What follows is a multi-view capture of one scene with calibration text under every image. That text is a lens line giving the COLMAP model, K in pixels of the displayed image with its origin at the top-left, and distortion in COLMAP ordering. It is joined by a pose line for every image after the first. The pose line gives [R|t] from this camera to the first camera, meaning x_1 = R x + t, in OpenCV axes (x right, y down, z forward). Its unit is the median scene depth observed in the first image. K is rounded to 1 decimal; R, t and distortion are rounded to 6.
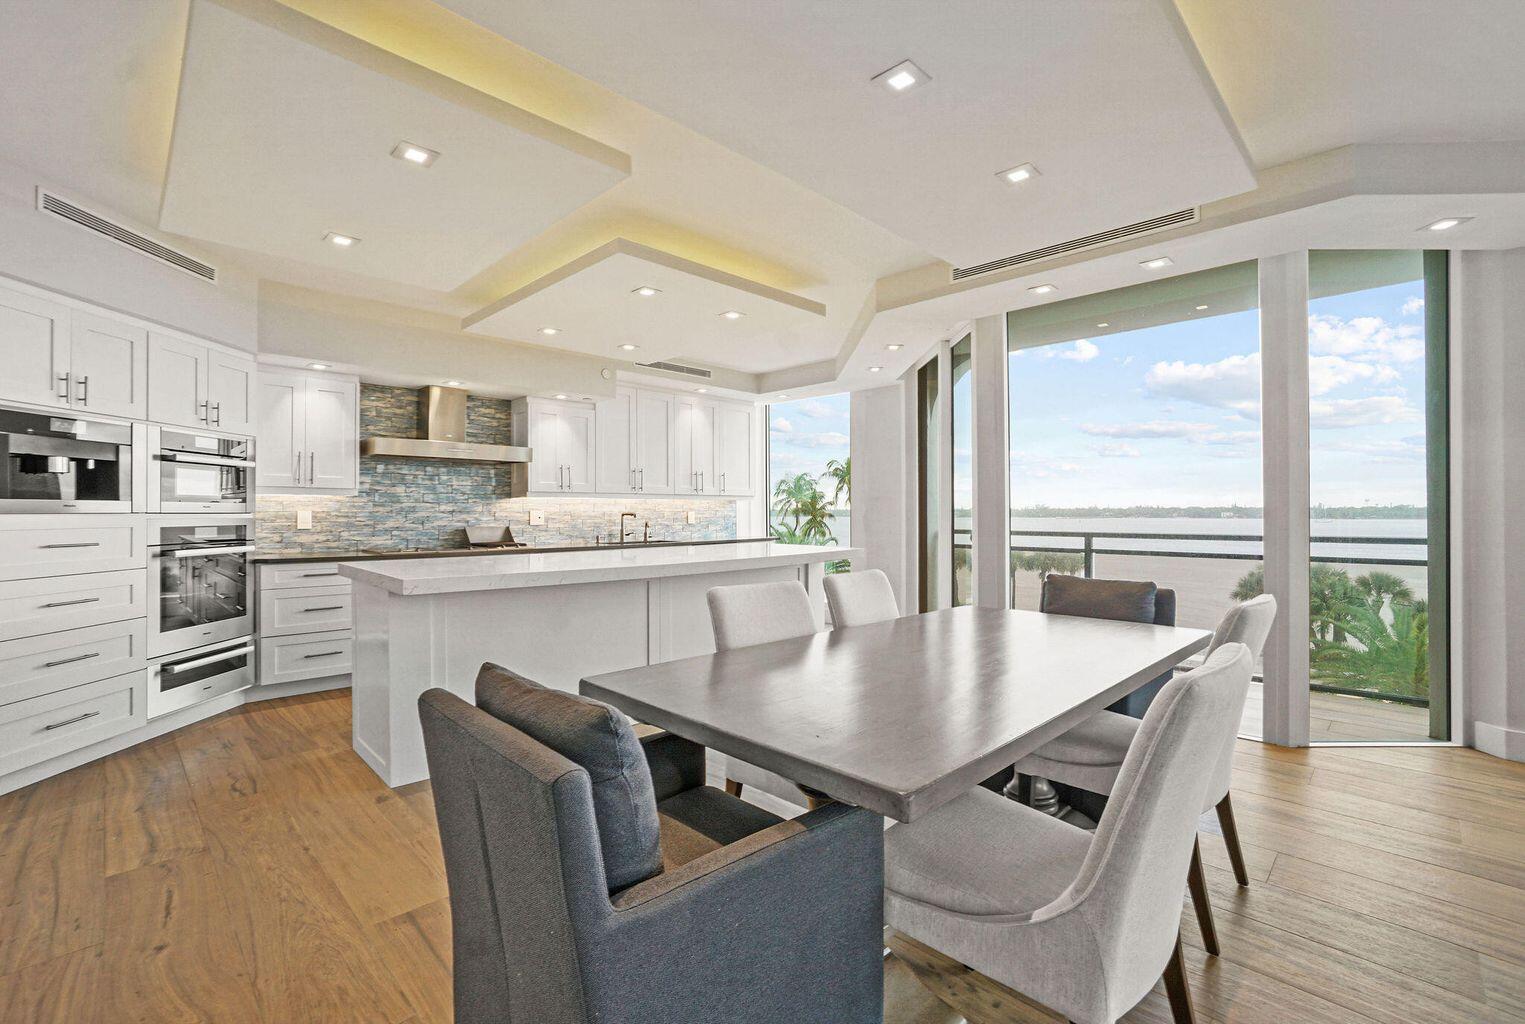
lens RADIAL K [[671.9, 0, 762.5], [0, 671.9, 512.0], [0, 0, 1]] dist [-0.049649, 0.000133]
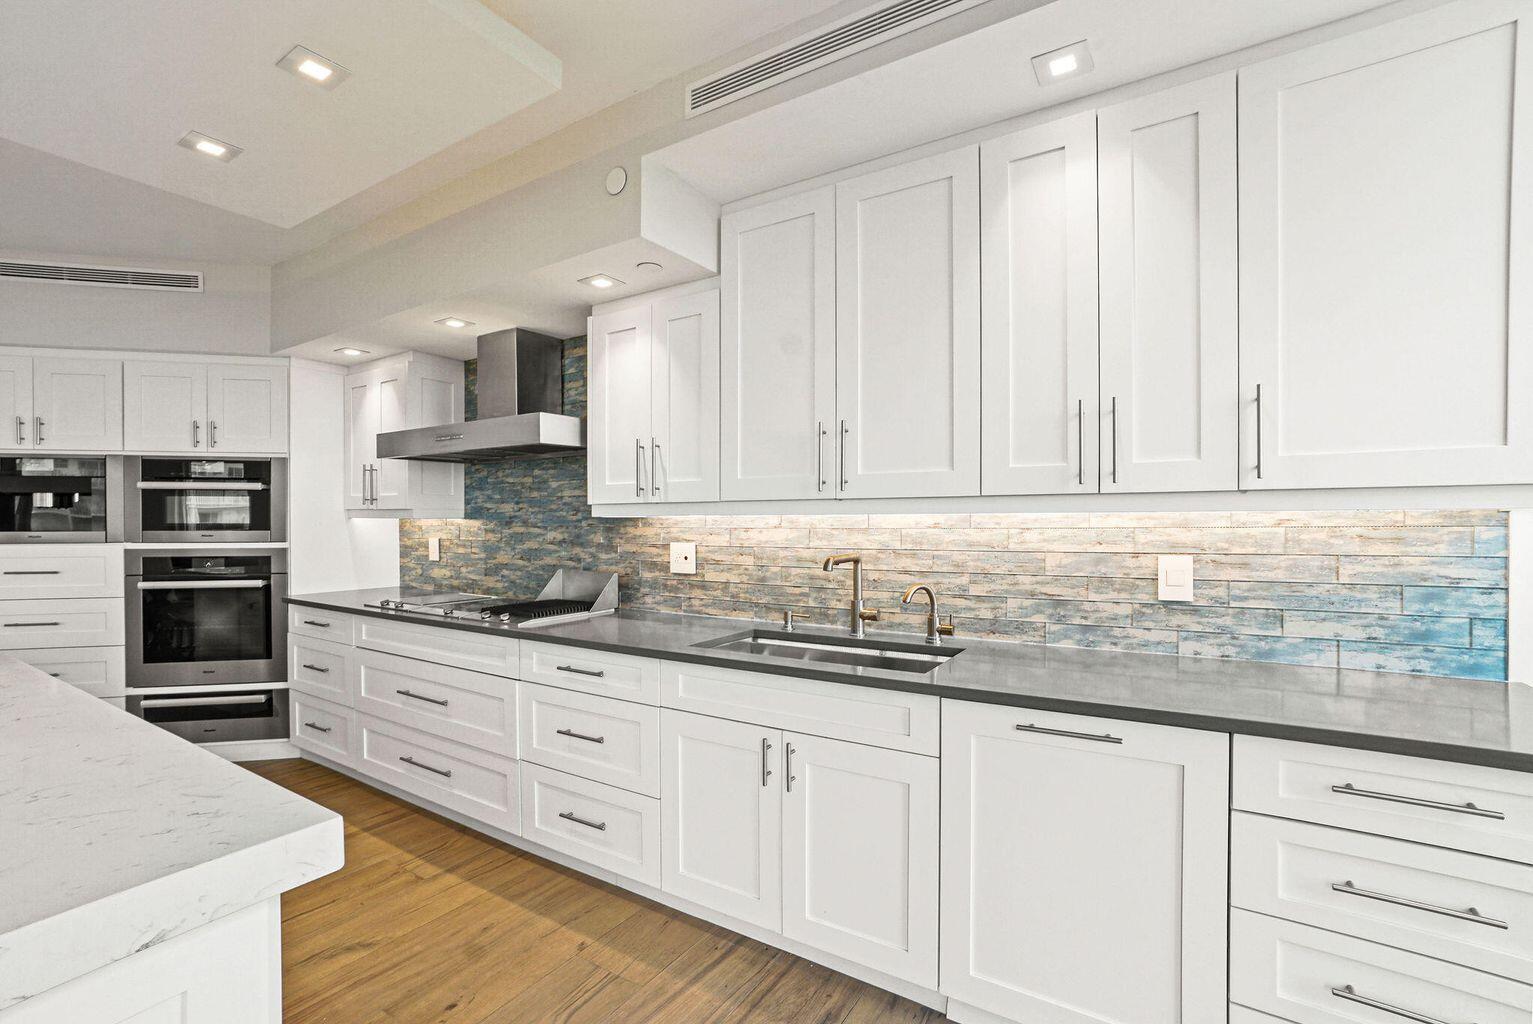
lens RADIAL K [[683.7, 0, 750.7], [0, 683.7, 527.6], [0, 0, 1]] dist [-0.051686, 0.027020]
pose [[0.207043, 0.010104, -0.978280, 0.168252], [0.000968, 0.999944, 0.010533, -0.020831], [0.978331, -0.003128, 0.207022, 1.113979]]
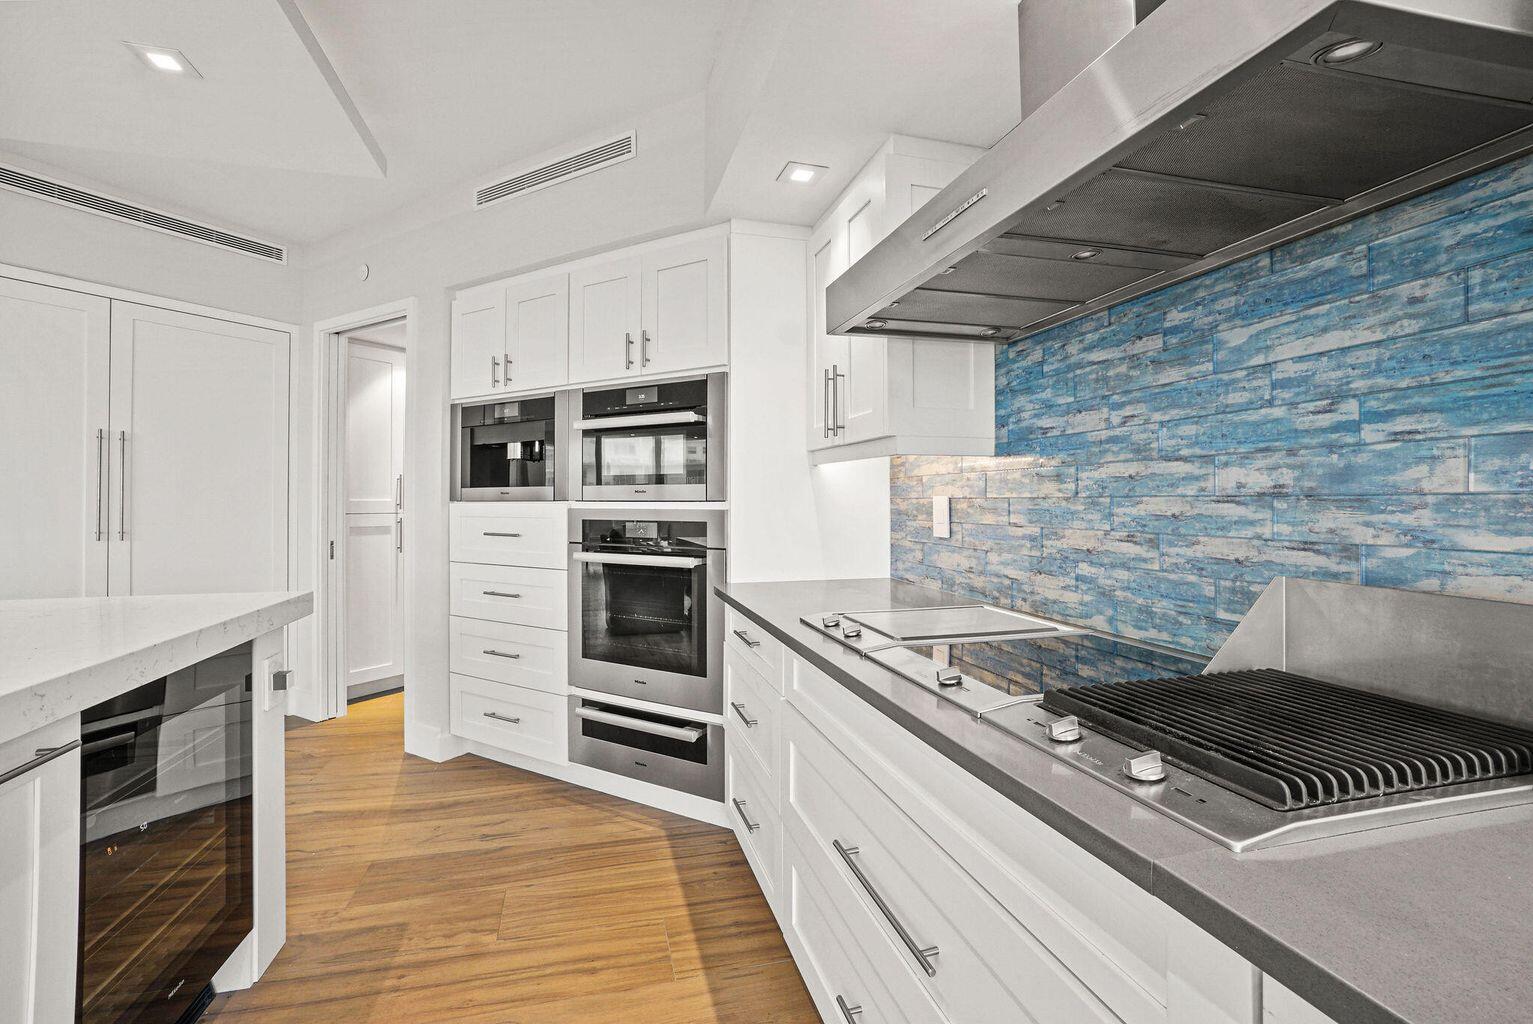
lens RADIAL K [[679.4, 0, 755.6], [0, 679.4, 497.6], [0, 0, 1]] dist [-0.051947, 0.025380]
pose [[-0.511649, -0.002439, -0.859191, -0.229143], [0.002475, 0.999988, -0.004312, 0.000685], [0.859191, -0.004333, -0.511636, 1.039018]]
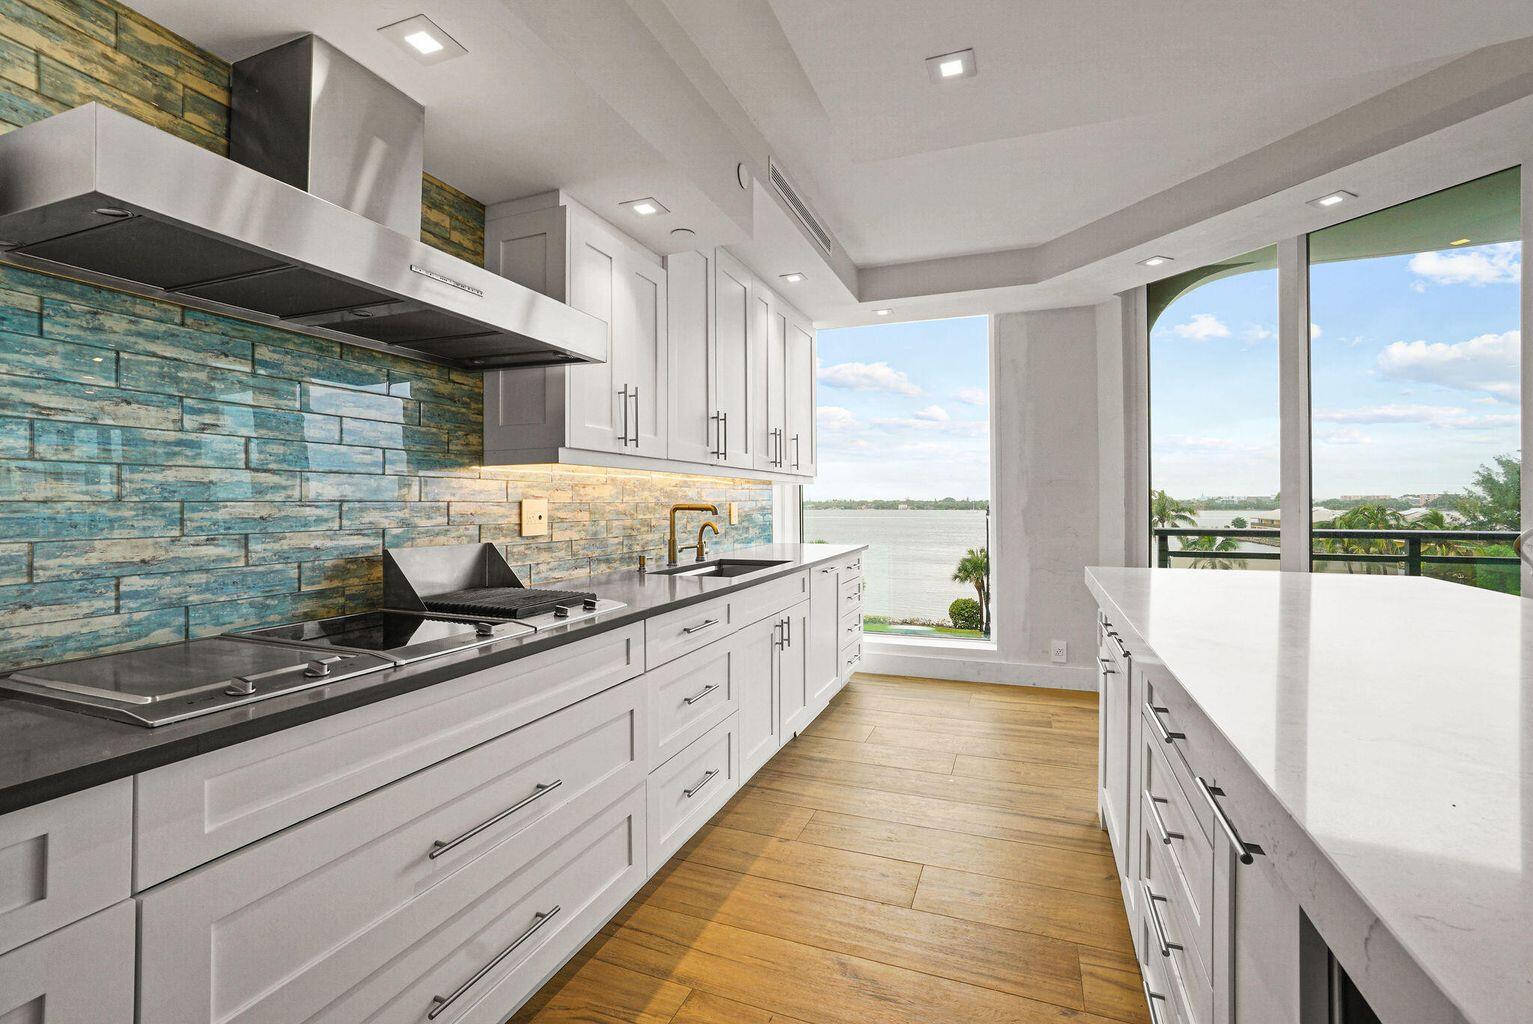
lens RADIAL K [[679.4, 0, 755.6], [0, 679.4, 497.6], [0, 0, 1]] dist [-0.051947, 0.025380]
pose [[0.920106, 0.003883, 0.391649, -0.439901], [-0.000720, 0.999966, -0.008222, -0.000033], [-0.391668, 0.007283, 0.920078, 0.678723]]
